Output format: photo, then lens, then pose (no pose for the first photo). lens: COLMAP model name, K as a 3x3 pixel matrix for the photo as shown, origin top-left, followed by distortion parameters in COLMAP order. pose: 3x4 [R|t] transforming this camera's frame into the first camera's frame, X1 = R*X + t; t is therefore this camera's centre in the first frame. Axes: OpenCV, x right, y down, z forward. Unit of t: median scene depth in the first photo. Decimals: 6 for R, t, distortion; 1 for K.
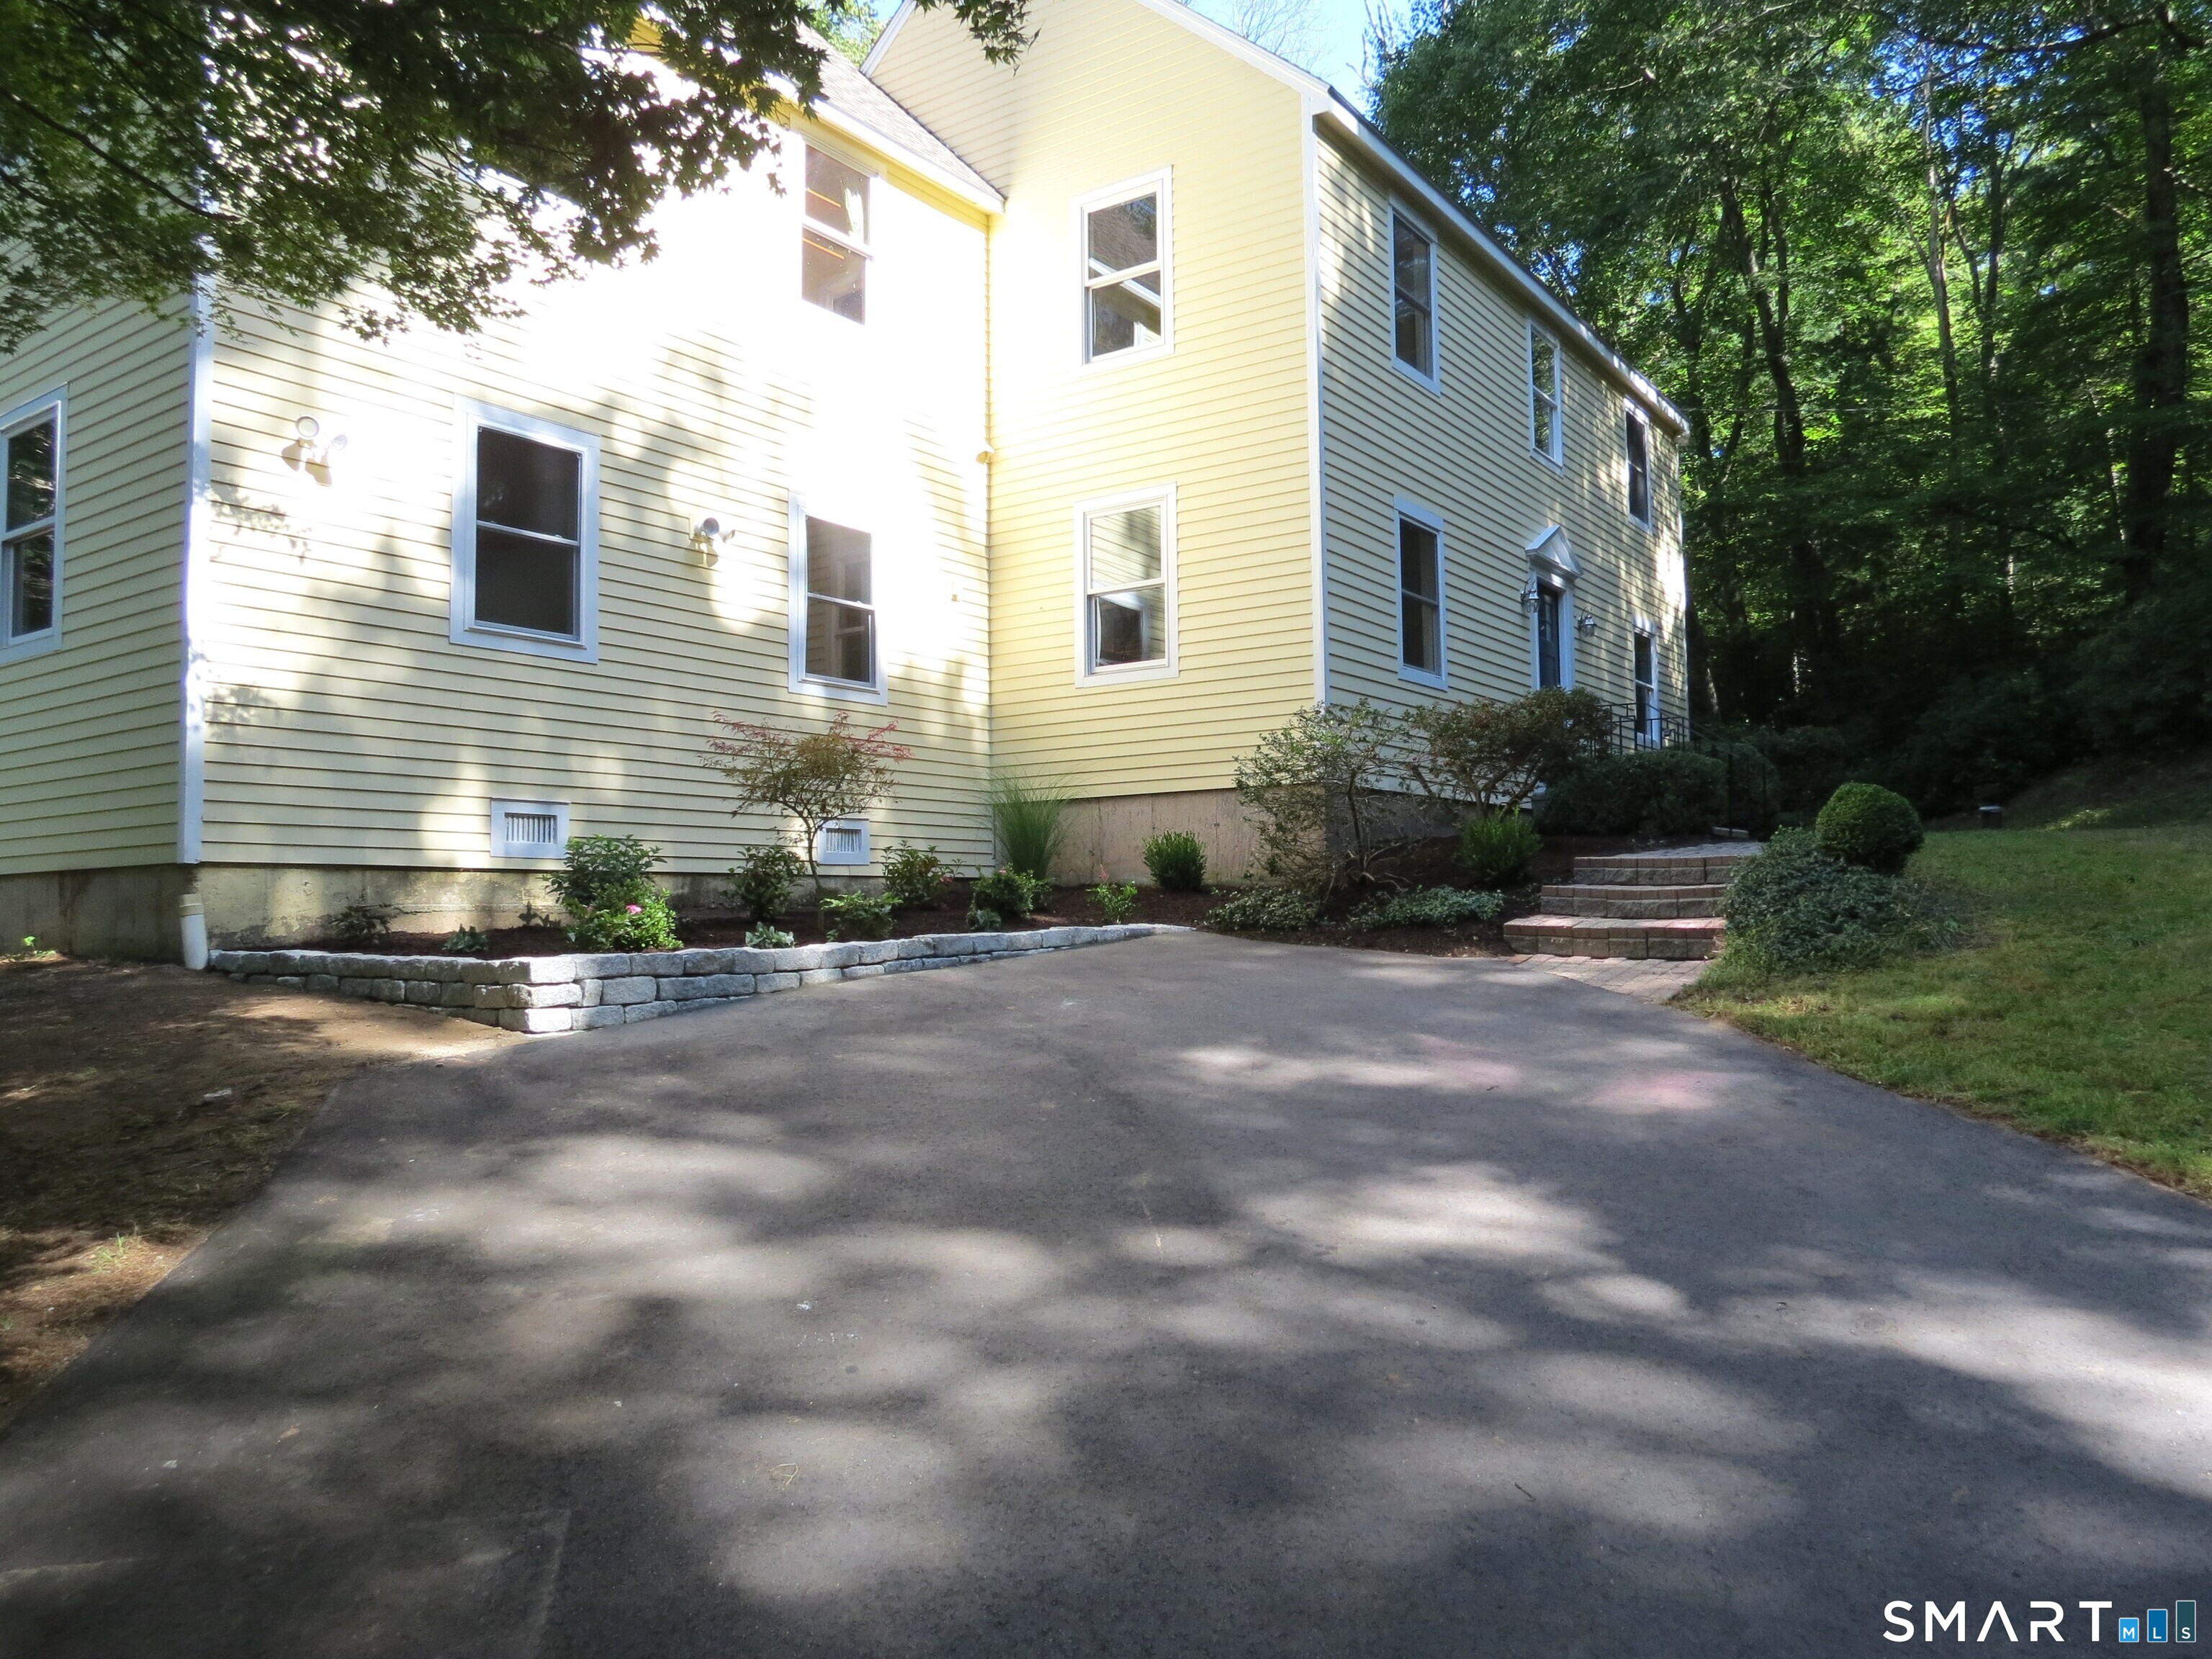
lens RADIAL K [[1574.4, 0, 1106.0], [0, 1574.4, 829.5], [0, 0, 1]] dist [-0.035248, 0.001893]
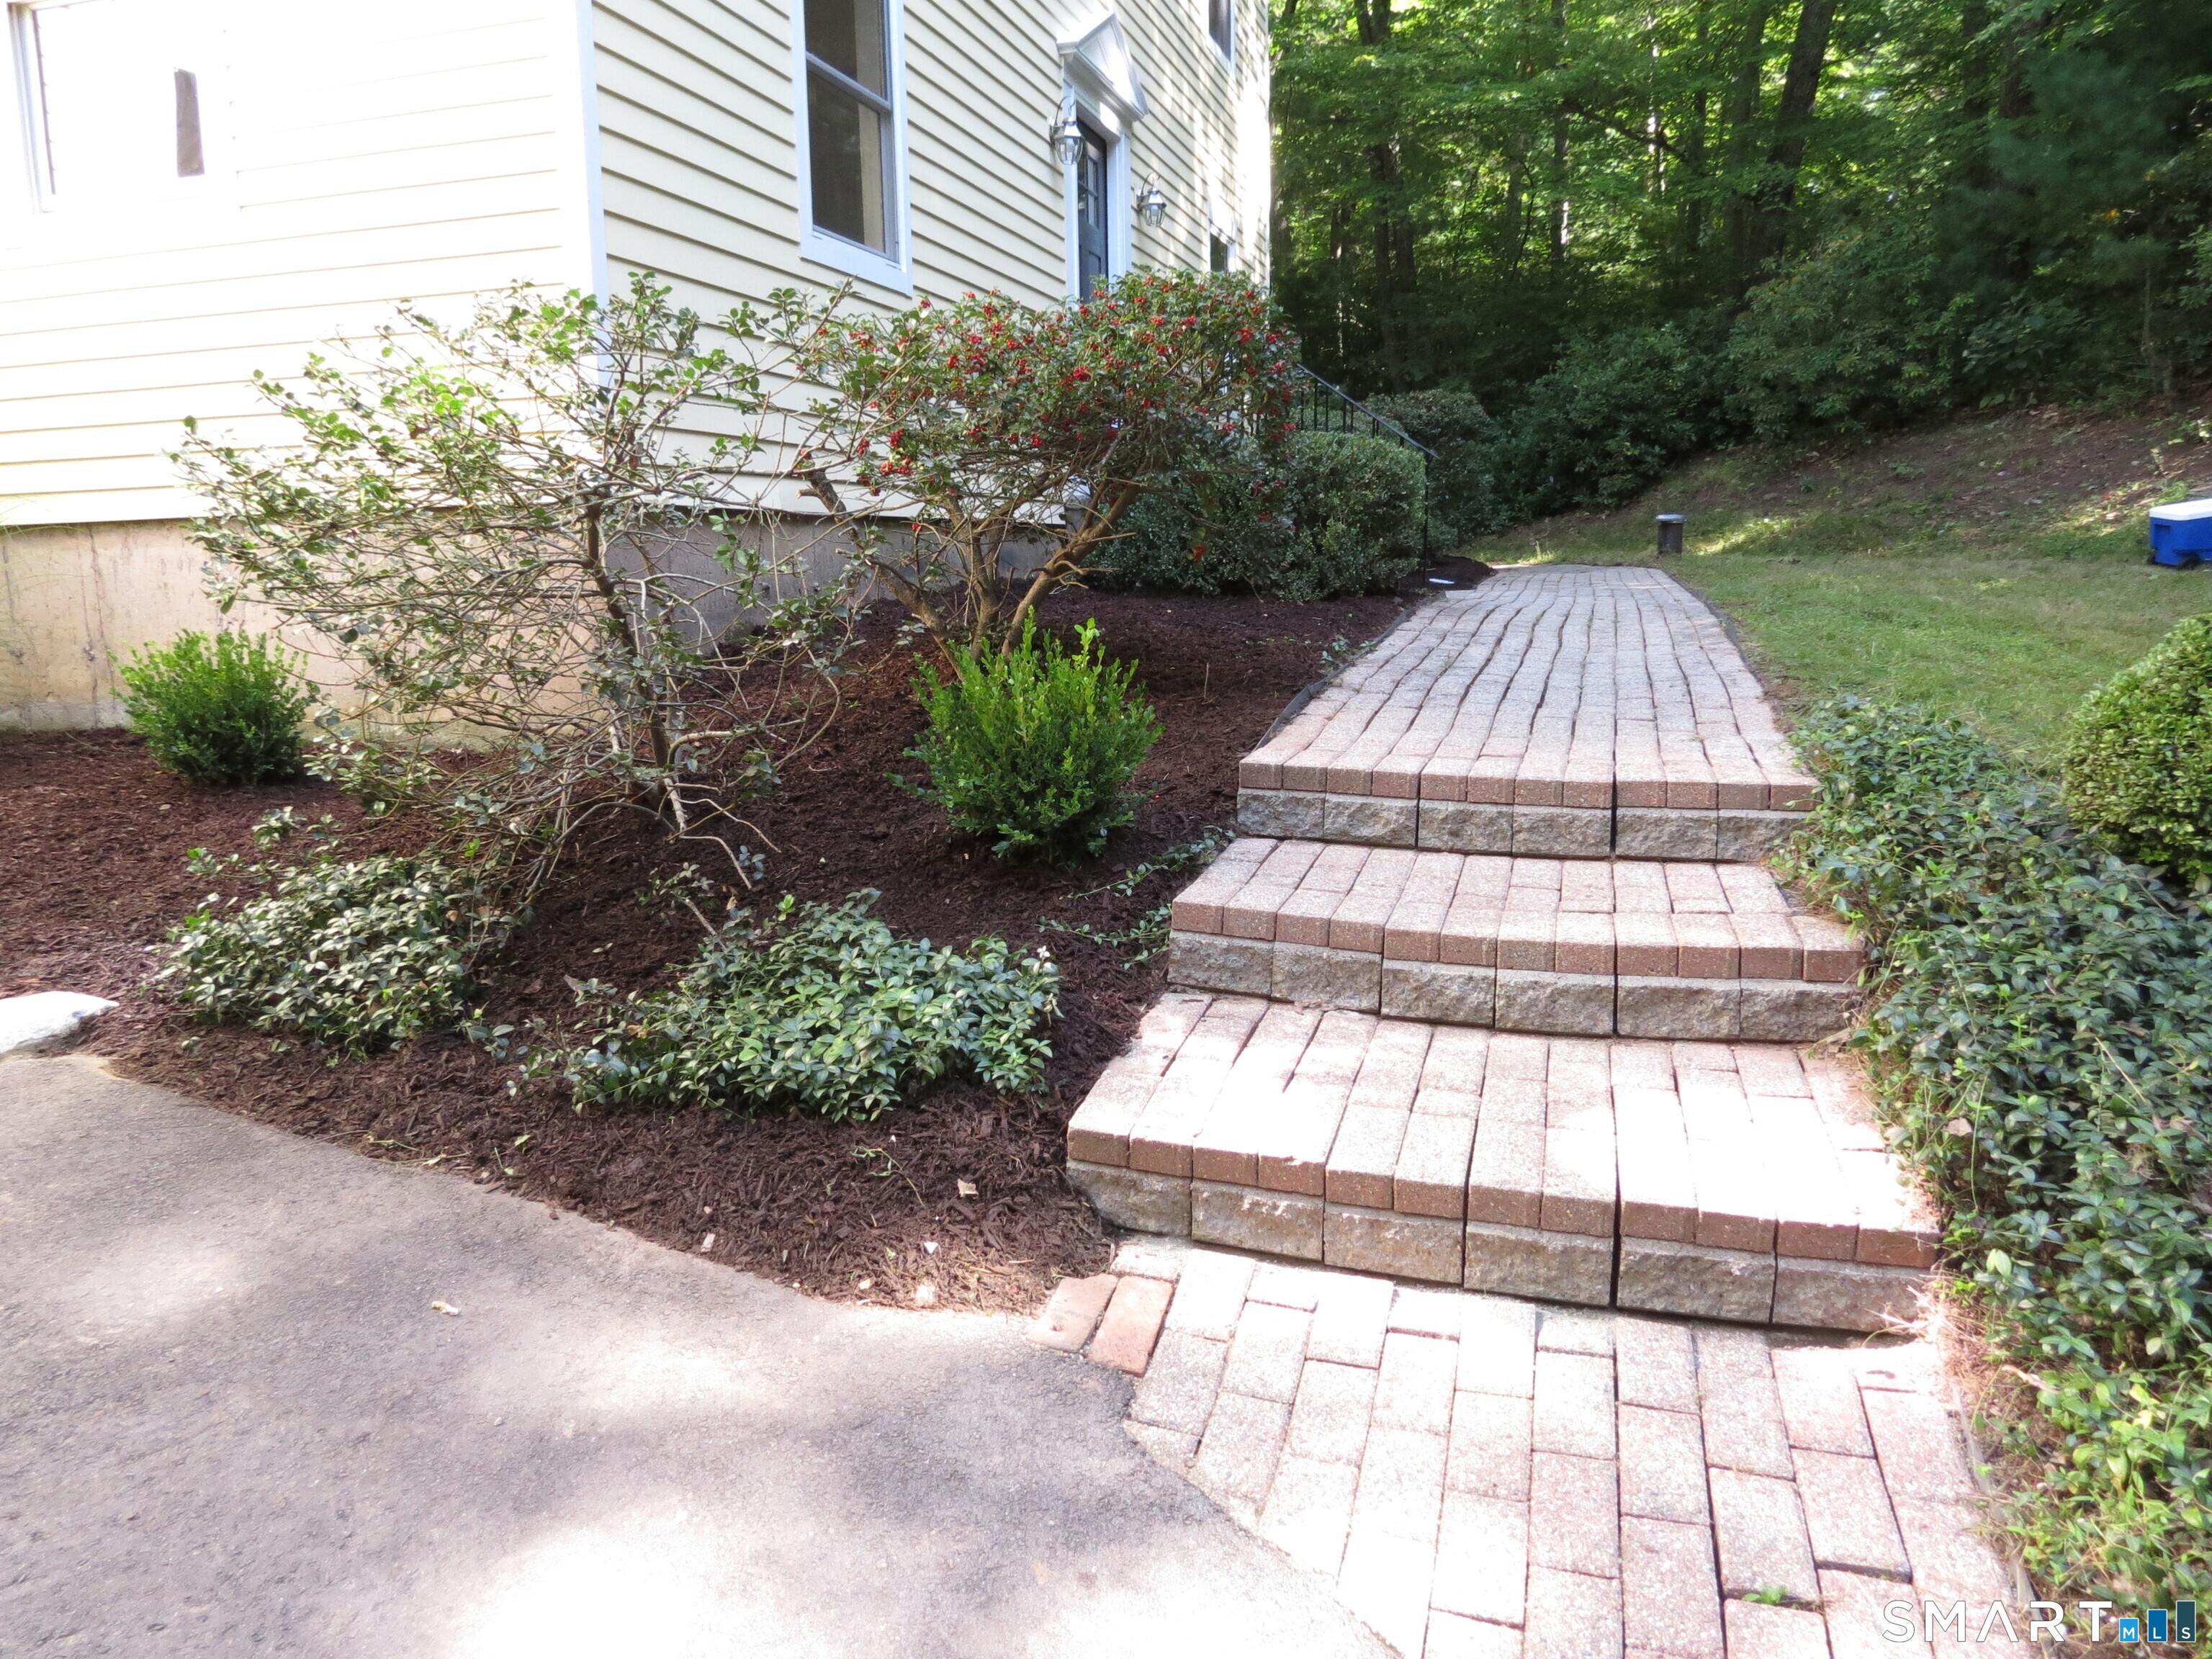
lens RADIAL K [[1574.4, 0, 1106.0], [0, 1574.4, 829.5], [0, 0, 1]] dist [-0.035248, 0.001893]
pose [[0.950812, -0.052793, 0.305237, 0.137549], [-0.014267, 0.976862, 0.213396, -0.036112], [-0.309440, -0.207255, 0.928058, 0.579816]]
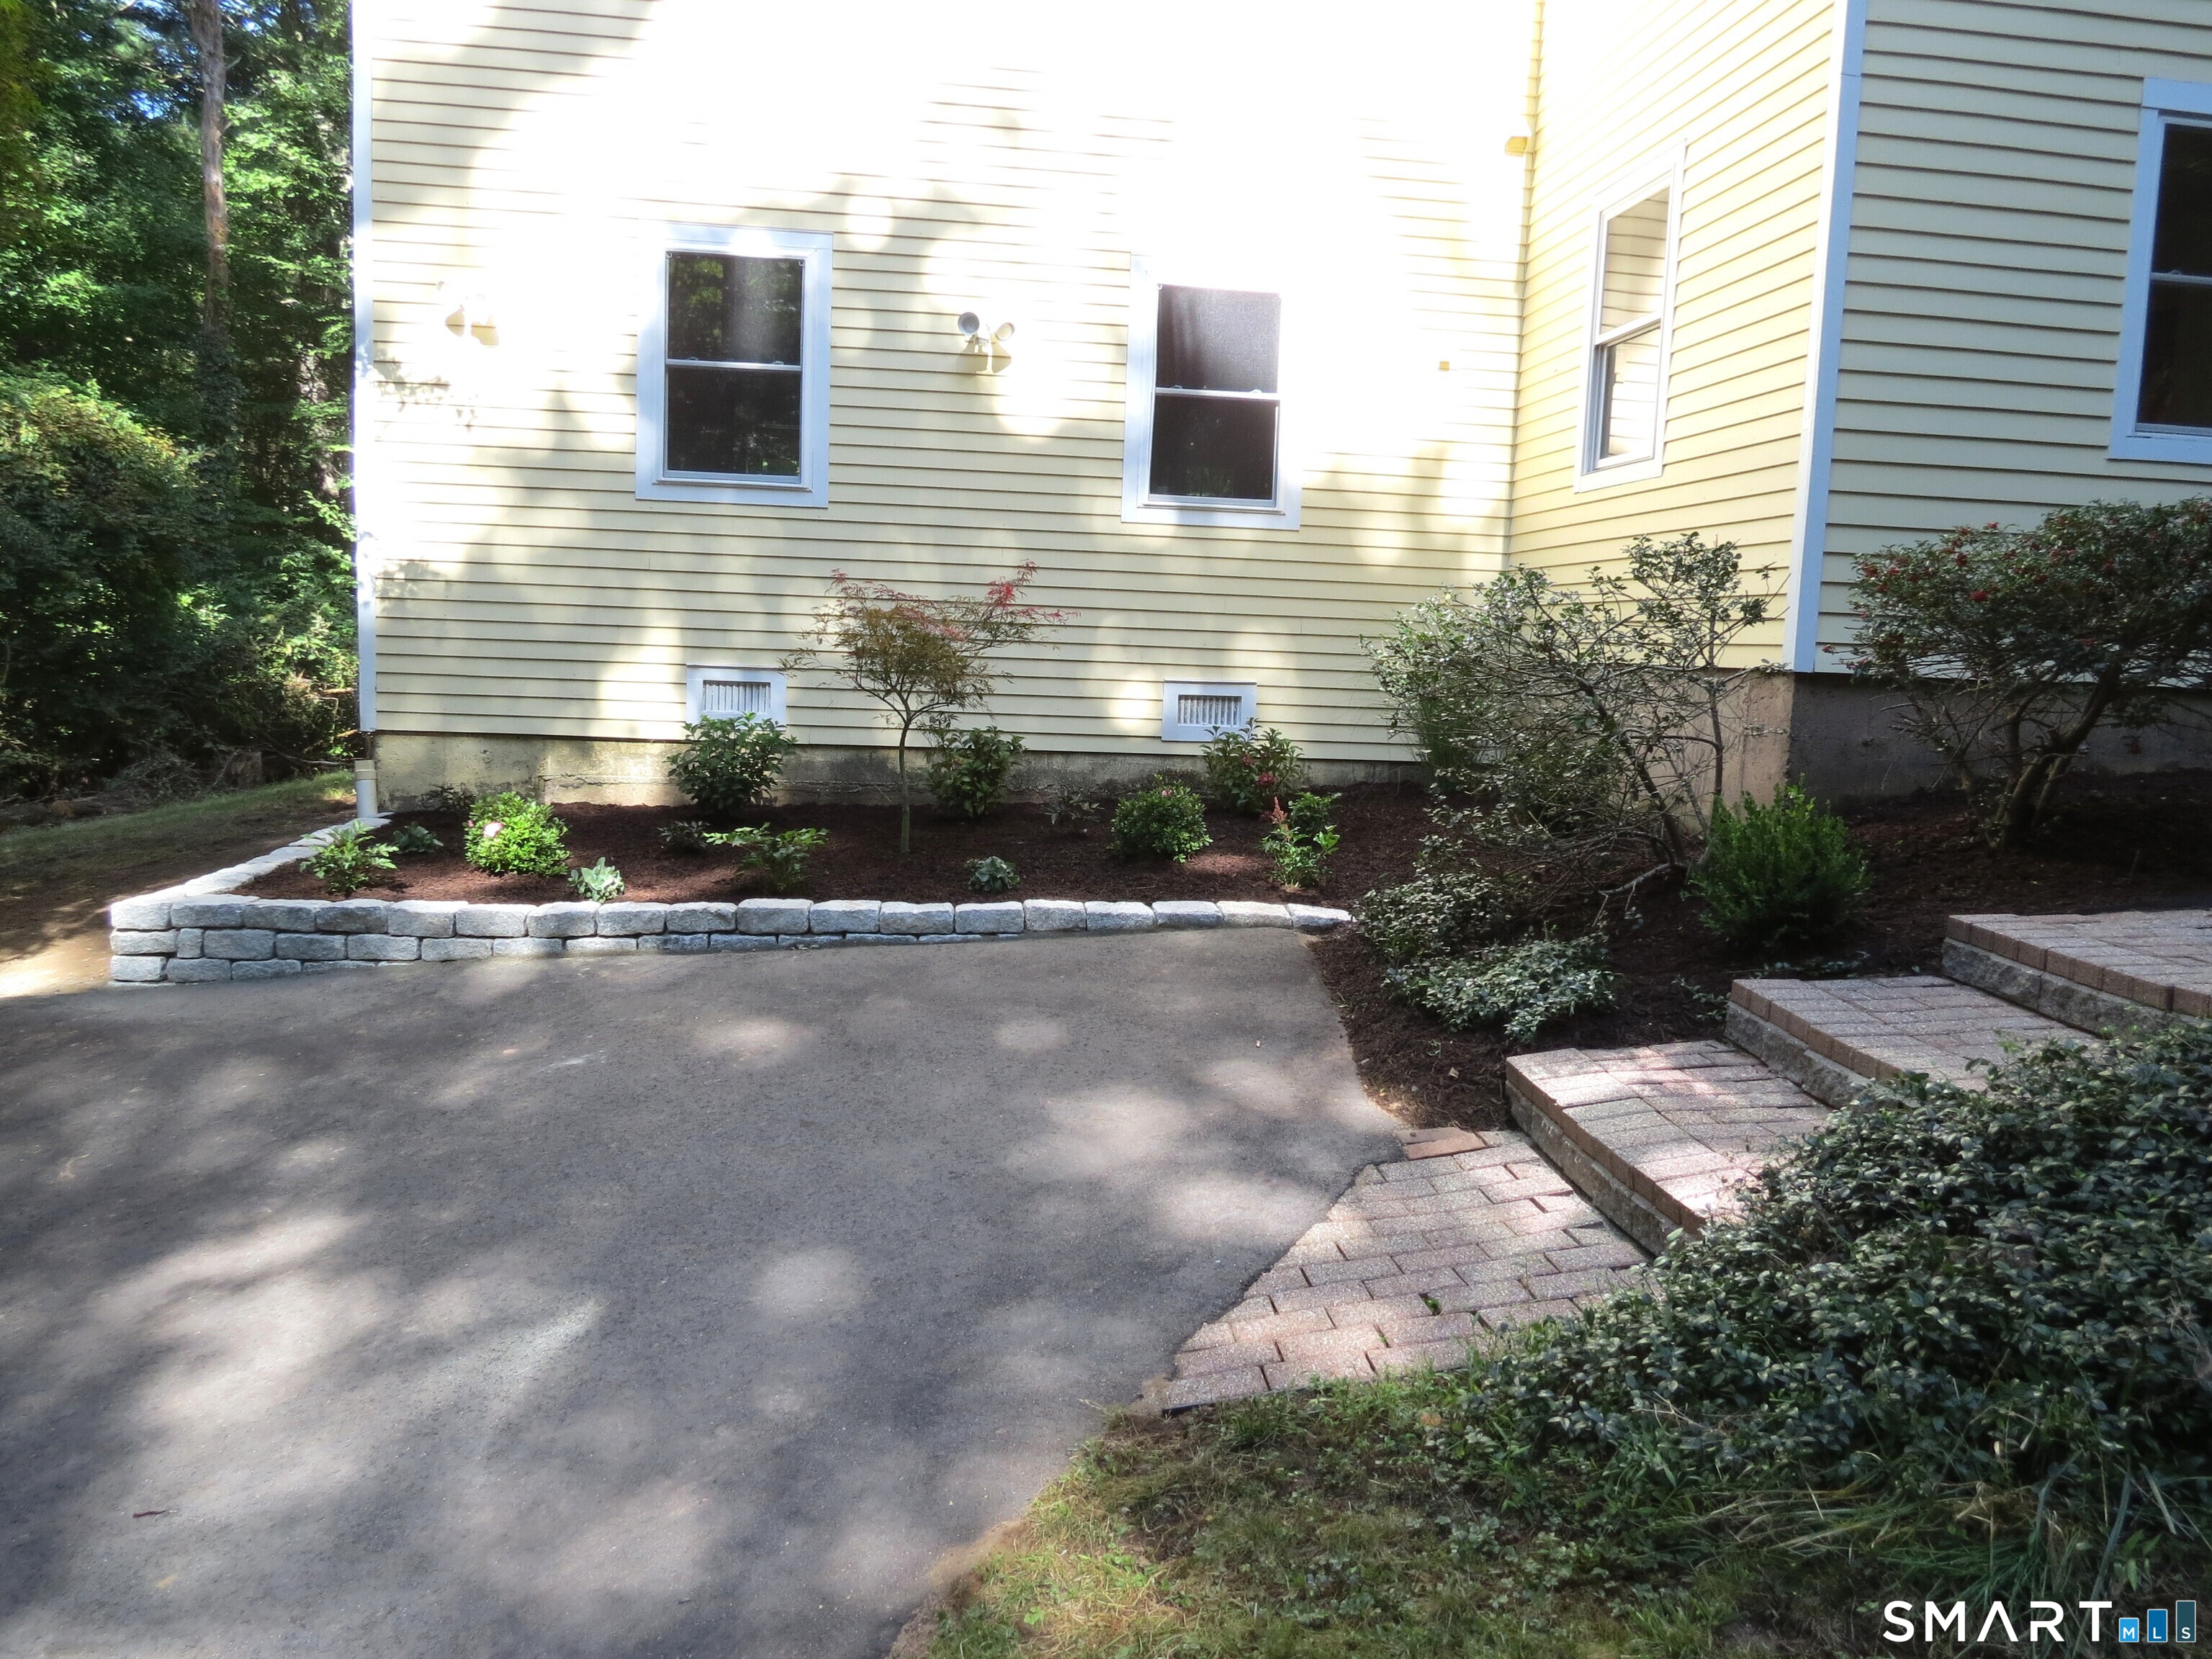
lens RADIAL K [[1574.4, 0, 1106.0], [0, 1574.4, 829.5], [0, 0, 1]] dist [-0.035248, 0.001893]
pose [[0.667918, 0.125858, -0.733516, 0.391900], [-0.006367, 0.986527, 0.163472, -0.064296], [0.744208, -0.104516, 0.659721, 0.462814]]
